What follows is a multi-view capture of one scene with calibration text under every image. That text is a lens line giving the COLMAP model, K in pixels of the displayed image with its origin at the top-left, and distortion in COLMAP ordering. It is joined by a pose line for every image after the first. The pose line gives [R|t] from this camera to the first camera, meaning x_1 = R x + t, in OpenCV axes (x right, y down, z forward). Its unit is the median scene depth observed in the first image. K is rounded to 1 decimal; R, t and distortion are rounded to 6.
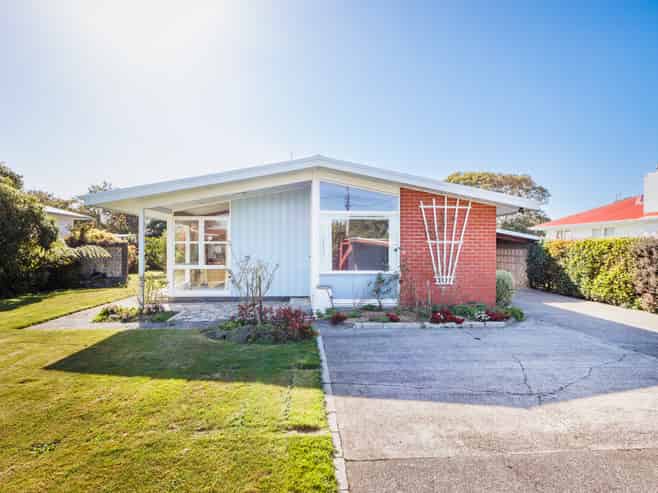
lens RADIAL K [[349.5, 0, 328.3], [0, 349.5, 248.9], [0, 0, 1]] dist [-0.028811, -0.001375]
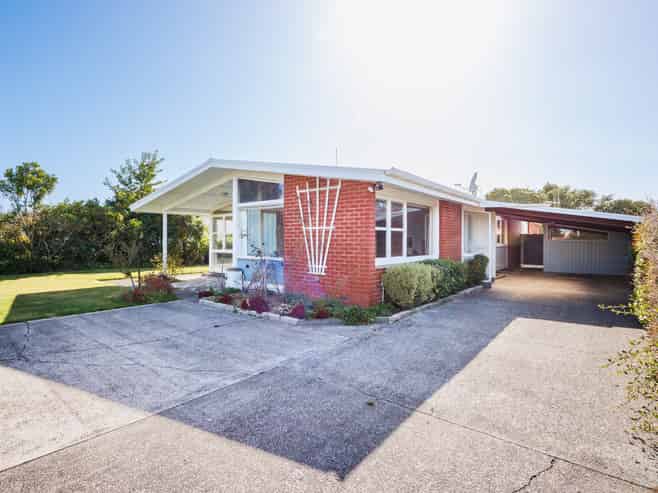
lens RADIAL K [[331.0, 0, 328.9], [0, 331.0, 244.3], [0, 0, 1]] dist [0.000164, 0.000037]
pose [[0.766253, 0.004302, -0.642525, 0.919787], [0.004588, 0.999915, 0.012166, 0.012936], [0.642523, -0.012270, 0.766168, 0.354161]]
